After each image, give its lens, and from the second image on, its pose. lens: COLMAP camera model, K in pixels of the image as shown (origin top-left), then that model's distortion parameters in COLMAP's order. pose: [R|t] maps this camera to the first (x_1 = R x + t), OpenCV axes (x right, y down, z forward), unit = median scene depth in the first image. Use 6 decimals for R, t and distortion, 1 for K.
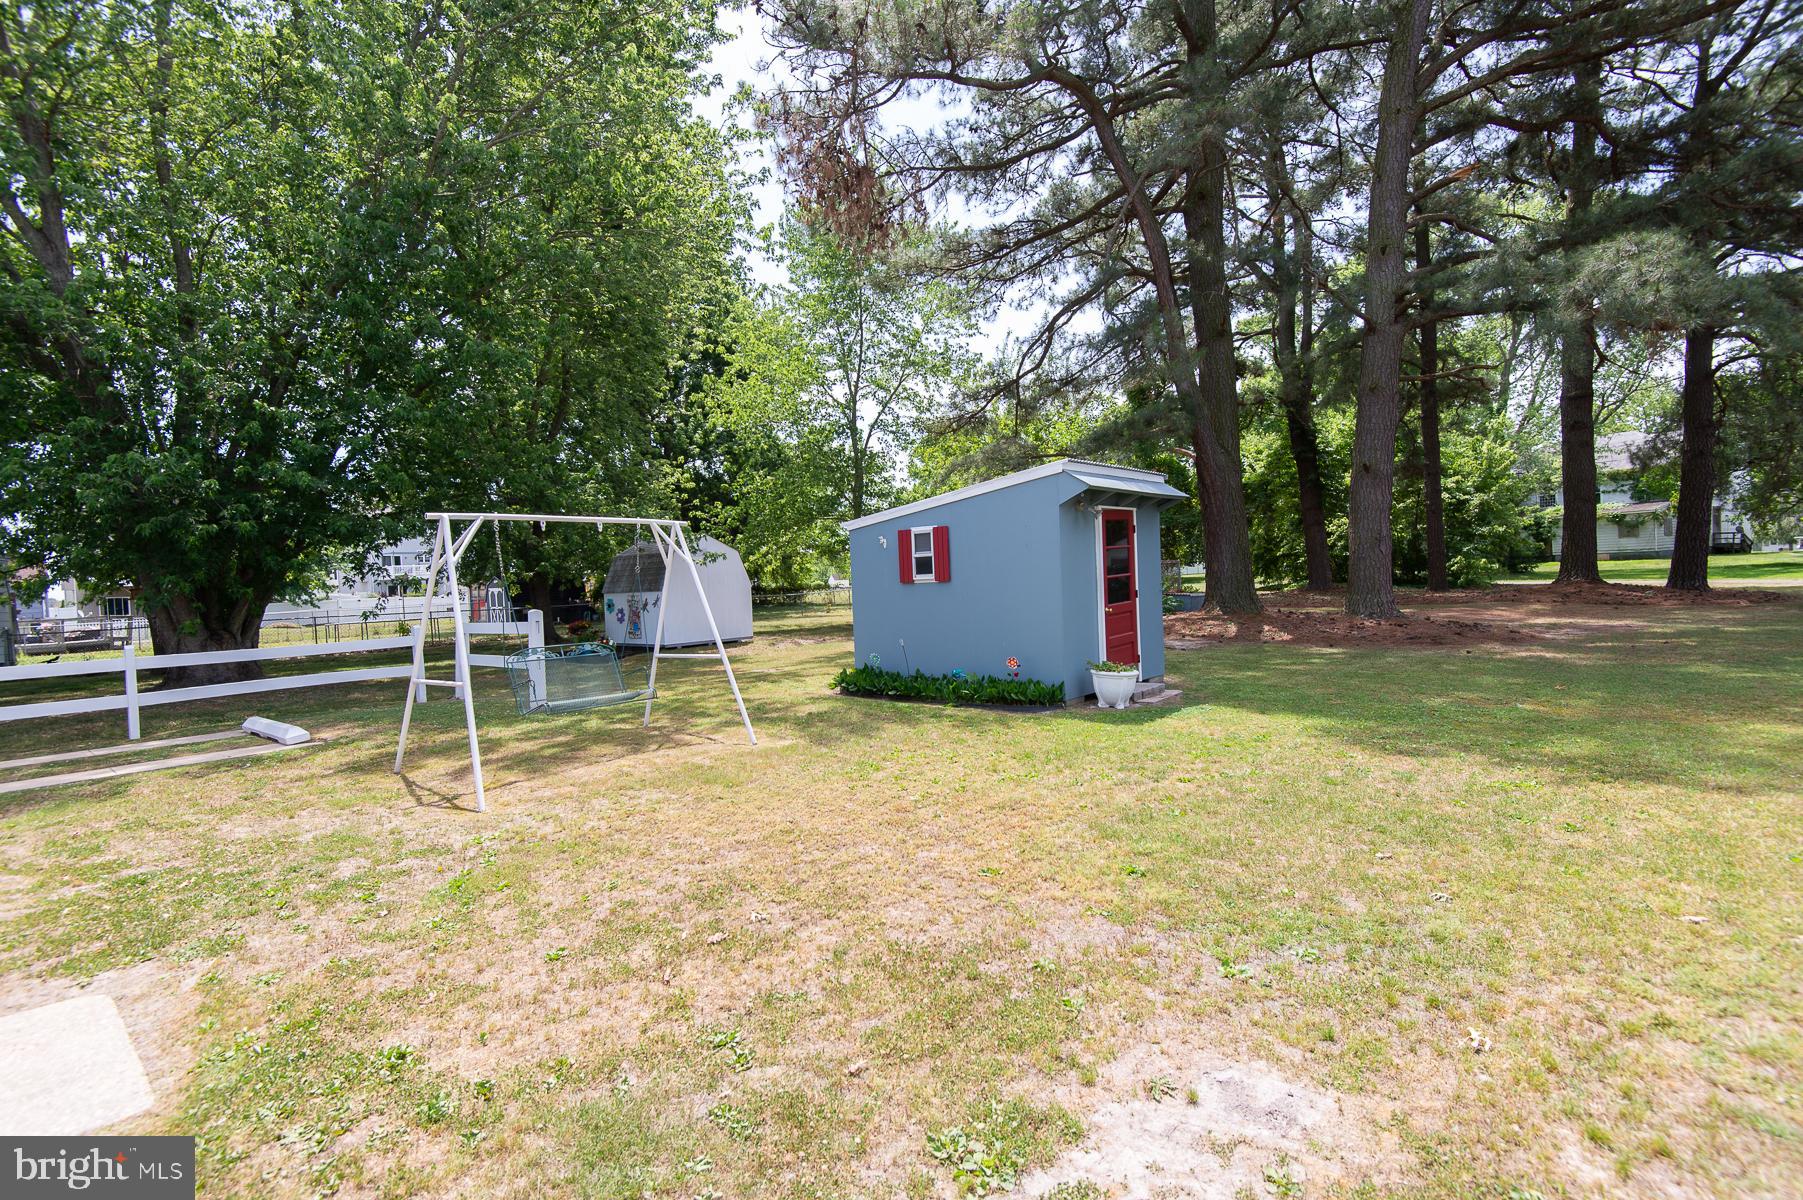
lens RADIAL K [[836.9, 0, 907.6], [0, 836.9, 589.9], [0, 0, 1]] dist [0.021740, -0.014270]
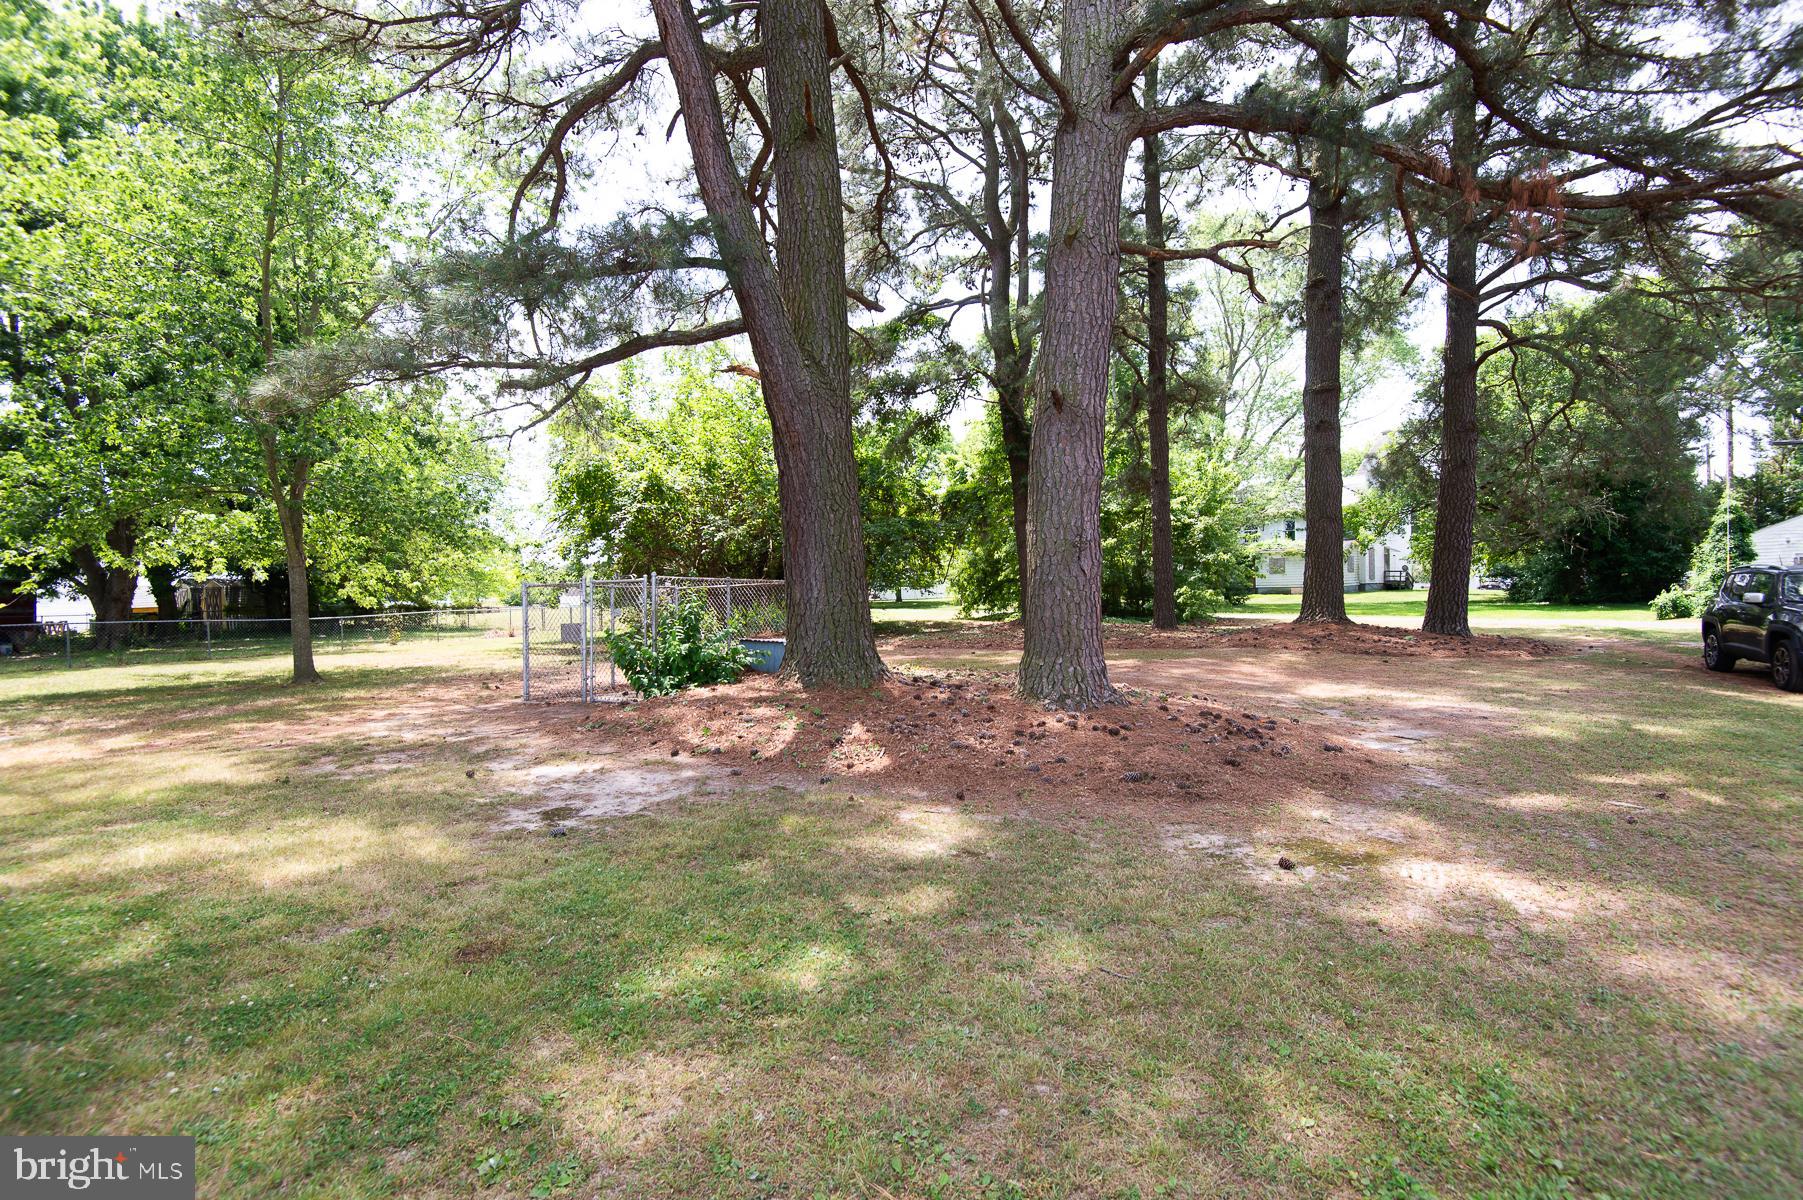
lens RADIAL K [[836.9, 0, 898.2], [0, 836.9, 603.4], [0, 0, 1]] dist [0.021740, -0.014270]
pose [[0.965432, 0.019103, 0.259955, 0.134623], [-0.017430, 0.999810, -0.008740, -0.008612], [-0.260073, 0.003907, 0.965581, 0.225193]]
